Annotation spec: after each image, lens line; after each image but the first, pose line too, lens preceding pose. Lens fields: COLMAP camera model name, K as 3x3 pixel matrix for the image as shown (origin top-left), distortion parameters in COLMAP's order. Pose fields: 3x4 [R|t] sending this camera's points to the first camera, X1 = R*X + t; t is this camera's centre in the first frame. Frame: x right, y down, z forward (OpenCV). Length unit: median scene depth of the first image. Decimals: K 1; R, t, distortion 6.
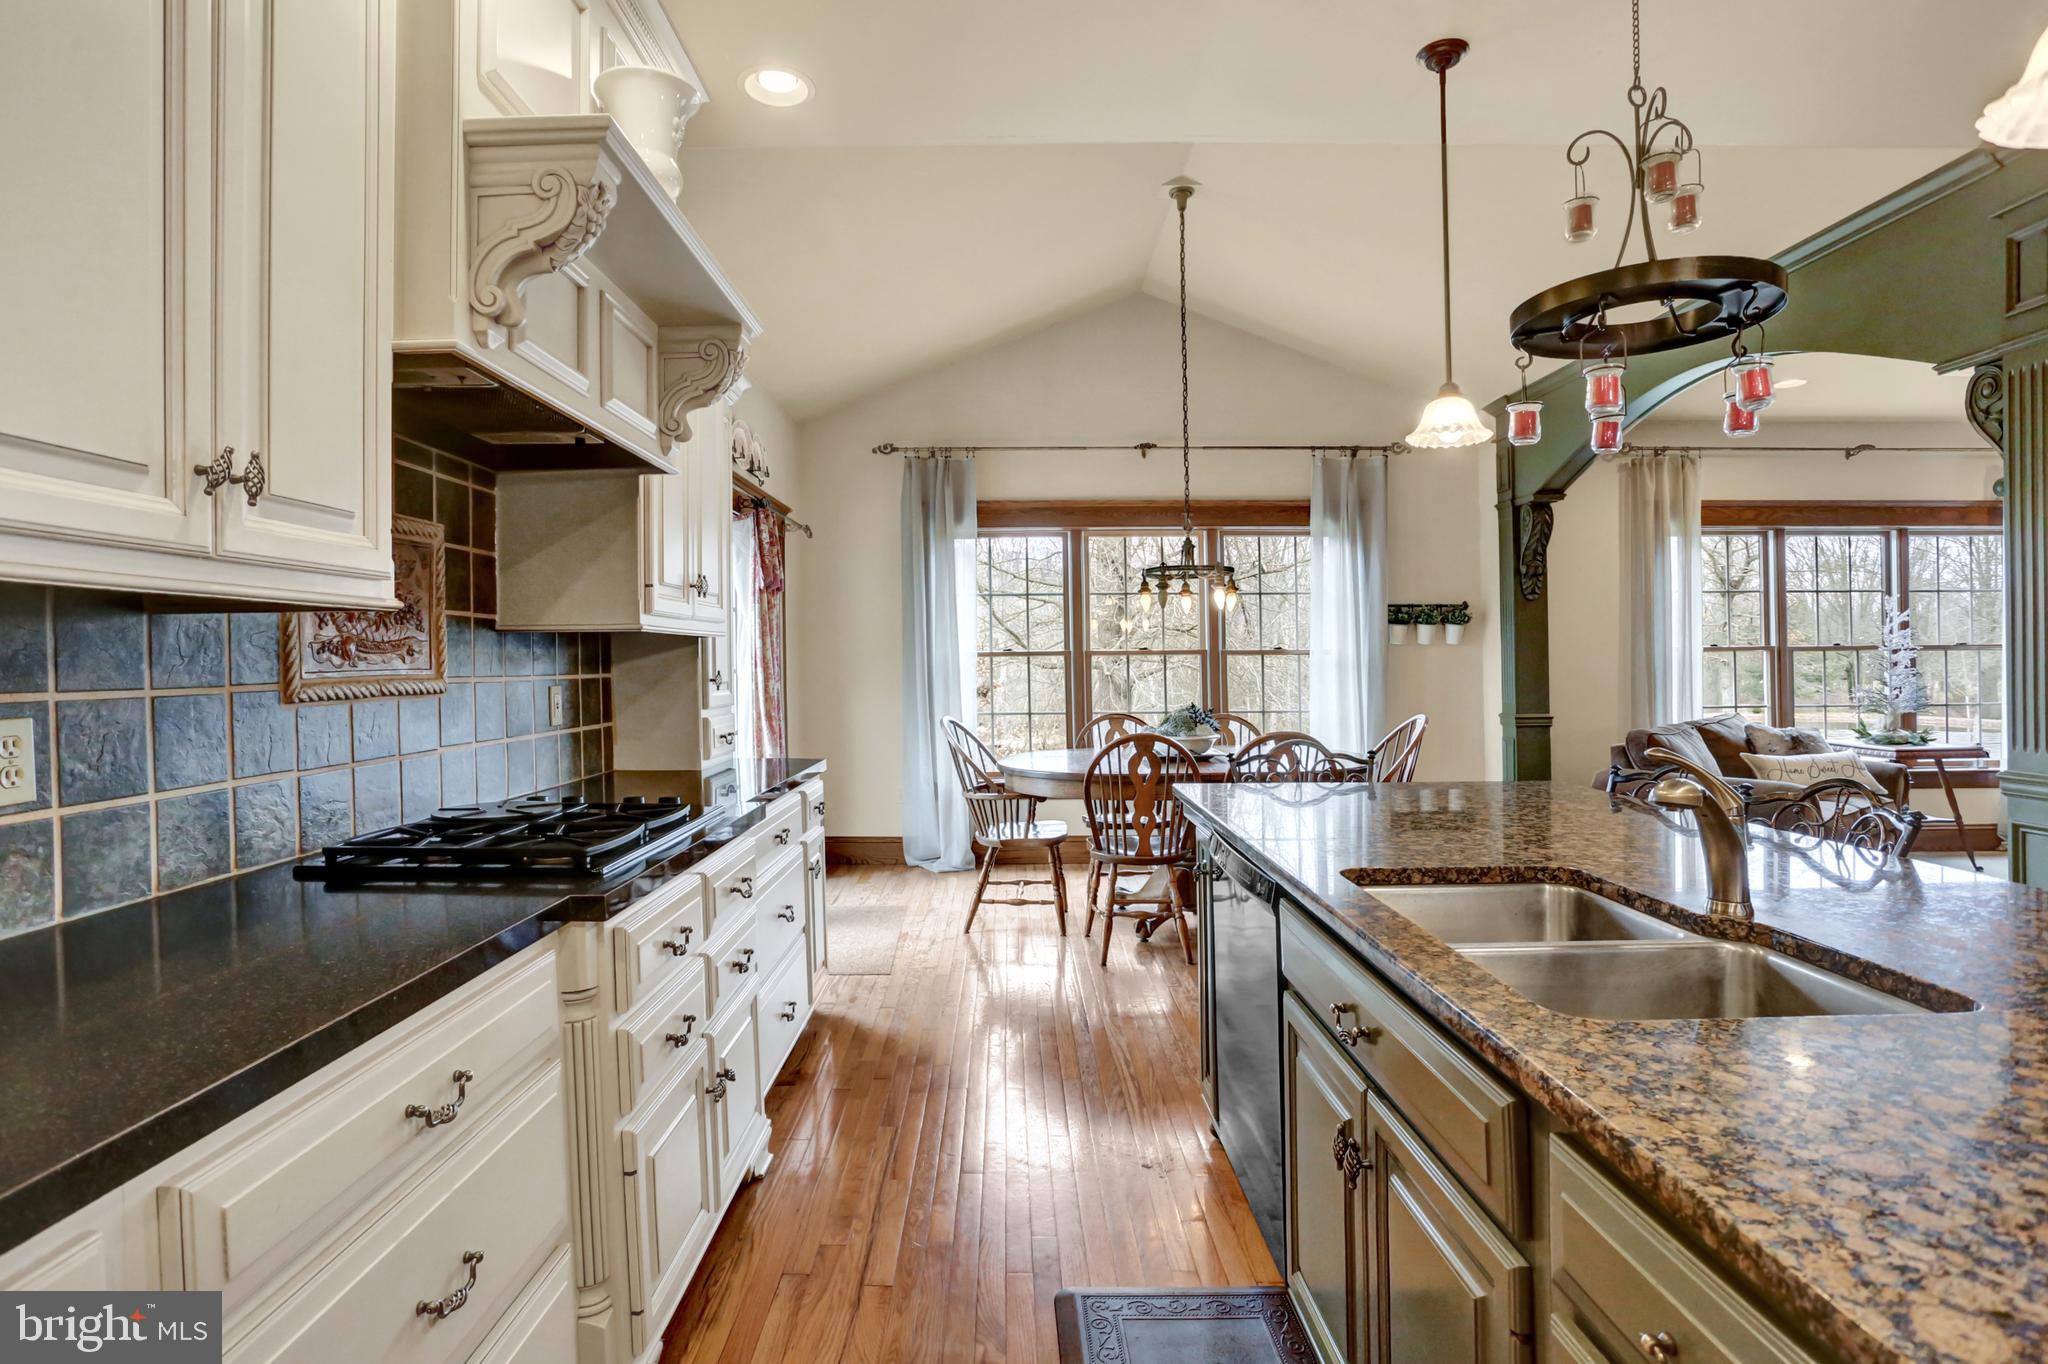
lens RADIAL K [[1005.8, 0, 1004.8], [0, 1005.8, 674.0], [0, 0, 1]] dist [-0.040726, 0.004226]
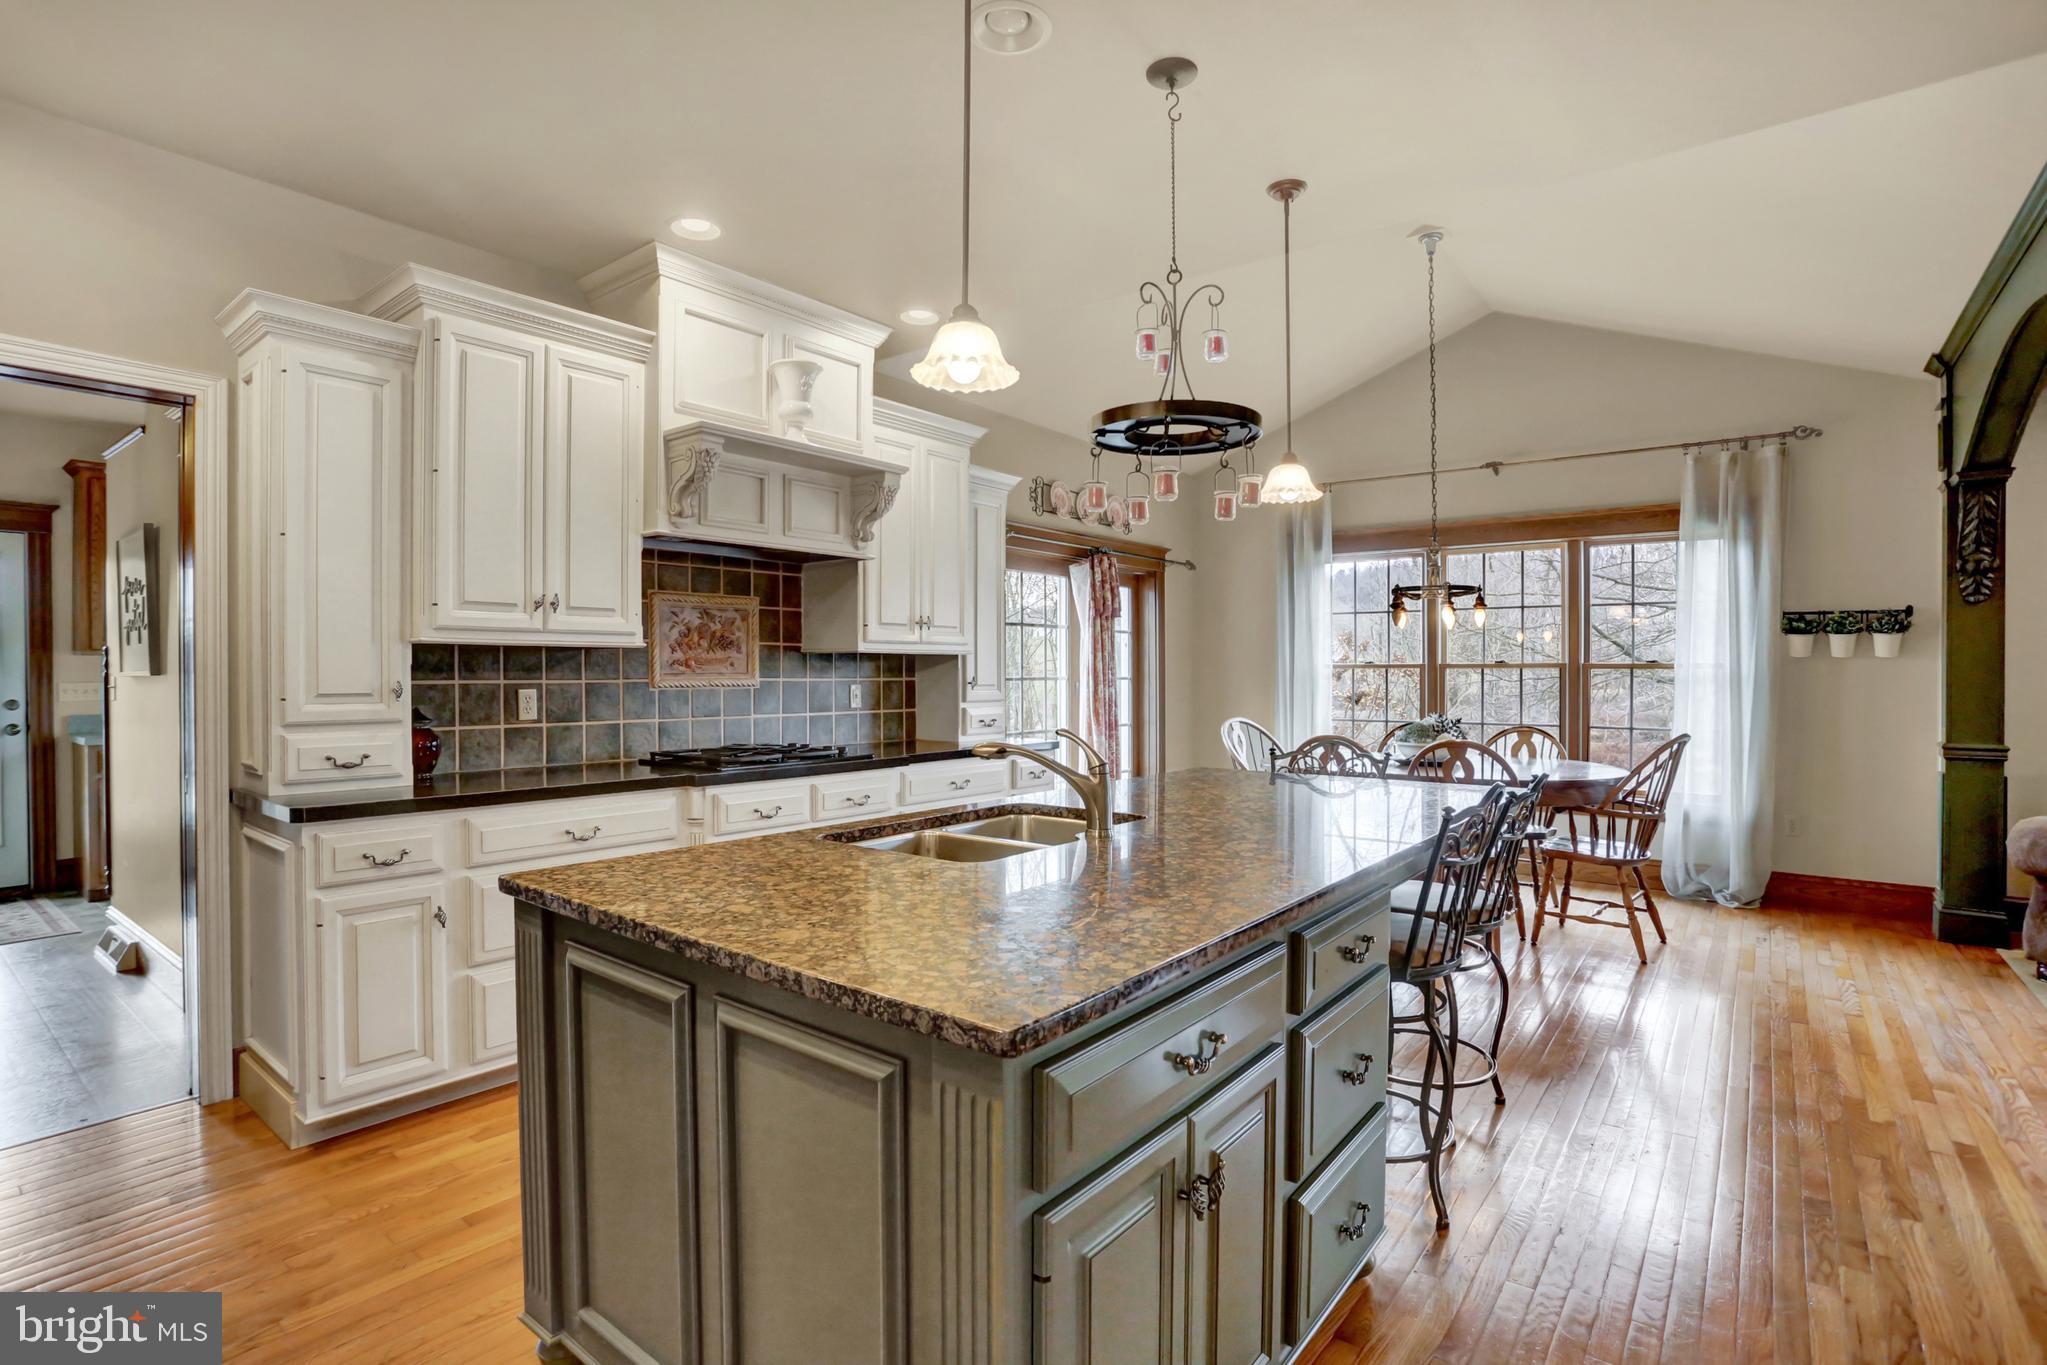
lens RADIAL K [[980.1, 0, 1036.7], [0, 980.1, 692.3], [0, 0, 1]] dist [-0.044725, 0.008744]
pose [[0.802534, 0.019206, -0.596297, 0.473656], [-0.014490, 0.999814, 0.012702, -0.000005], [0.596431, -0.001554, 0.802663, -0.091974]]
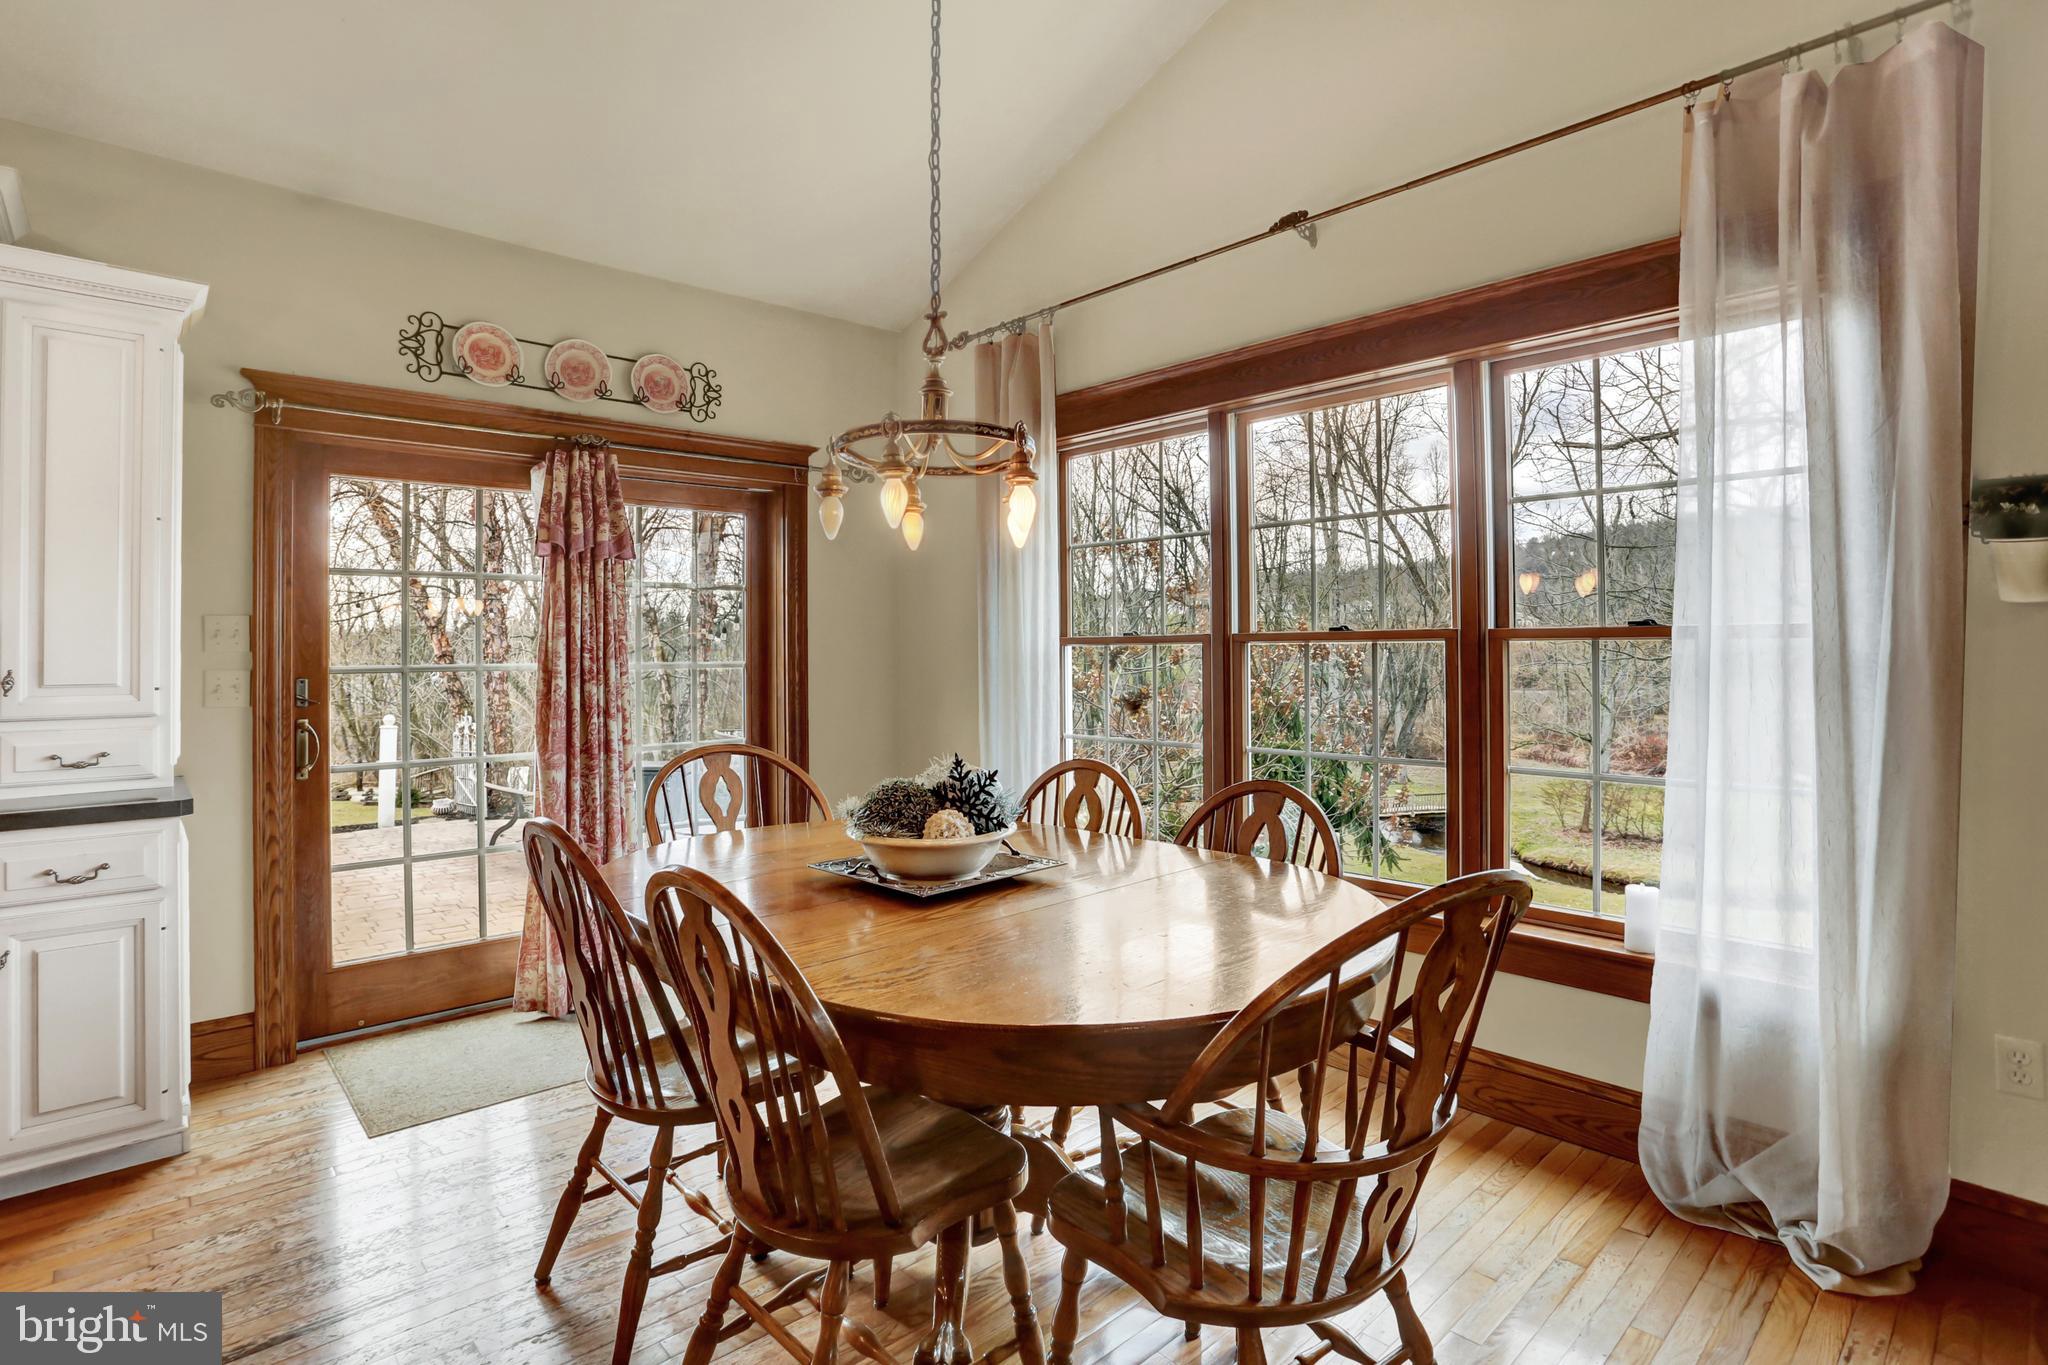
lens RADIAL K [[980.6, 0, 1005.5], [0, 980.6, 648.0], [0, 0, 1]] dist [-0.044725, 0.008744]
pose [[0.673826, 0.004308, -0.738878, 0.525315], [-0.010644, 0.999936, -0.003876, -0.015679], [0.738814, 0.010476, 0.673828, 0.753023]]
